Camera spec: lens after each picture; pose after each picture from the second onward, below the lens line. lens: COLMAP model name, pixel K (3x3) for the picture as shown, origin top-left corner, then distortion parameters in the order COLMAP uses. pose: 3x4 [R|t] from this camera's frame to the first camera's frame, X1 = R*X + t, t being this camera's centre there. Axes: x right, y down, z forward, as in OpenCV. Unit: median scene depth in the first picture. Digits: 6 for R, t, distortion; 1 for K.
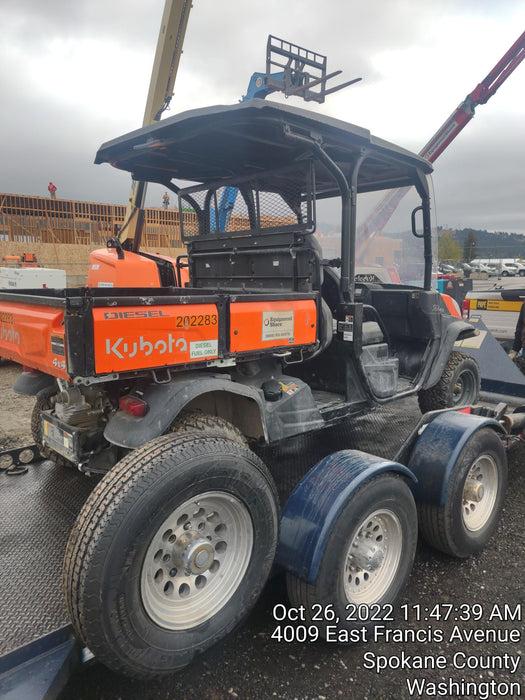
lens RADIAL K [[512.7, 0, 265.1], [0, 512.7, 349.6], [0, 0, 1]] dist [0.006264, 0.000012]
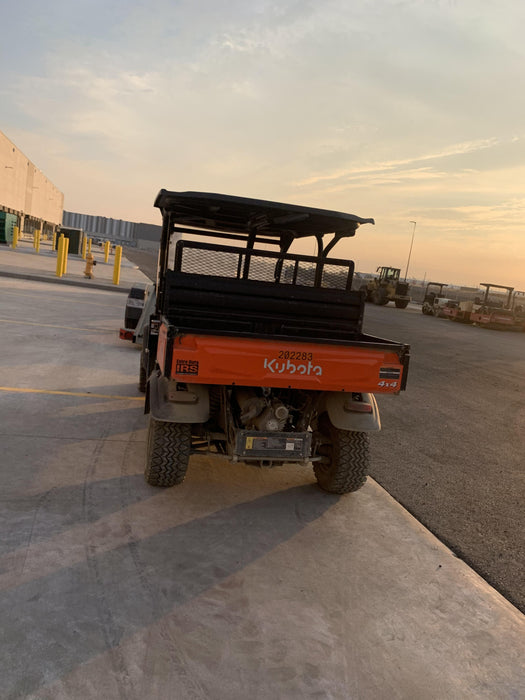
lens RADIAL K [[539.8, 0, 243.7], [0, 539.8, 341.3], [0, 0, 1]] dist [0.097636, -0.163623]
pose [[0.498578, -0.051267, 0.865327, -1.668078], [0.025771, 0.998685, 0.044319, -0.154909], [-0.866462, 0.000204, 0.499244, 0.419758]]
